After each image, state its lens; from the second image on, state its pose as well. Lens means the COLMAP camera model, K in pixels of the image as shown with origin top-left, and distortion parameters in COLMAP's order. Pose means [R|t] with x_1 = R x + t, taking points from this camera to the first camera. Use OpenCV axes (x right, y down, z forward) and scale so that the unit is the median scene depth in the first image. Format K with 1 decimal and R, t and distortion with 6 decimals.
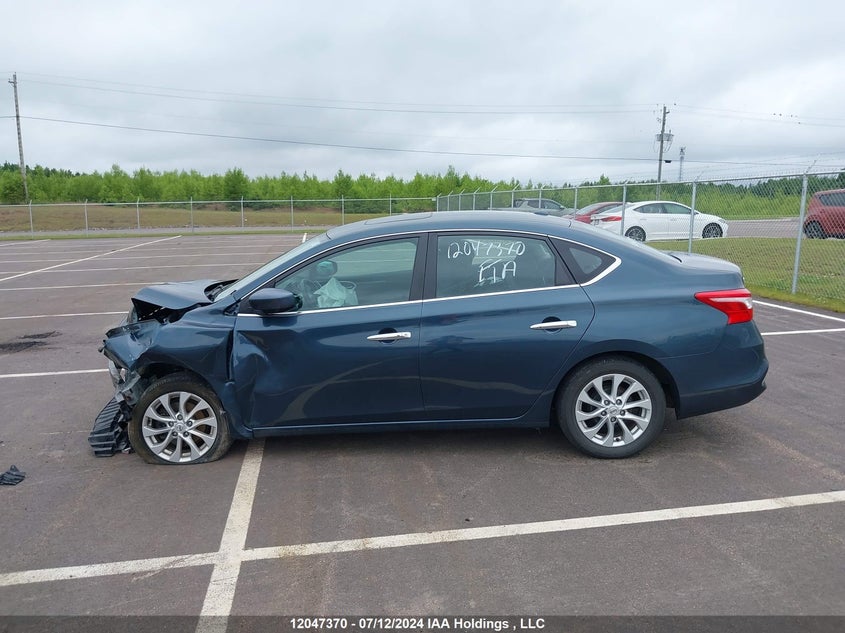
lens RADIAL K [[649.7, 0, 417.7], [0, 649.7, 263.7], [0, 0, 1]] dist [0.031989, 0.002928]
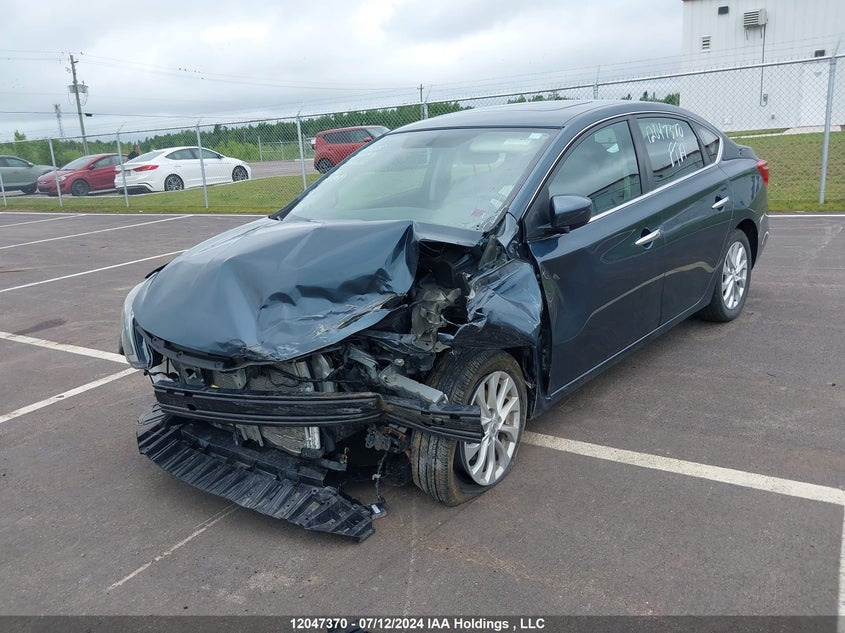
lens RADIAL K [[649.7, 0, 417.7], [0, 649.7, 263.7], [0, 0, 1]] dist [0.031989, 0.002928]
pose [[0.684030, -0.176284, 0.707833, -0.116056], [0.127412, 0.984316, 0.122014, 0.000131], [-0.718241, 0.006725, 0.695762, 0.083521]]
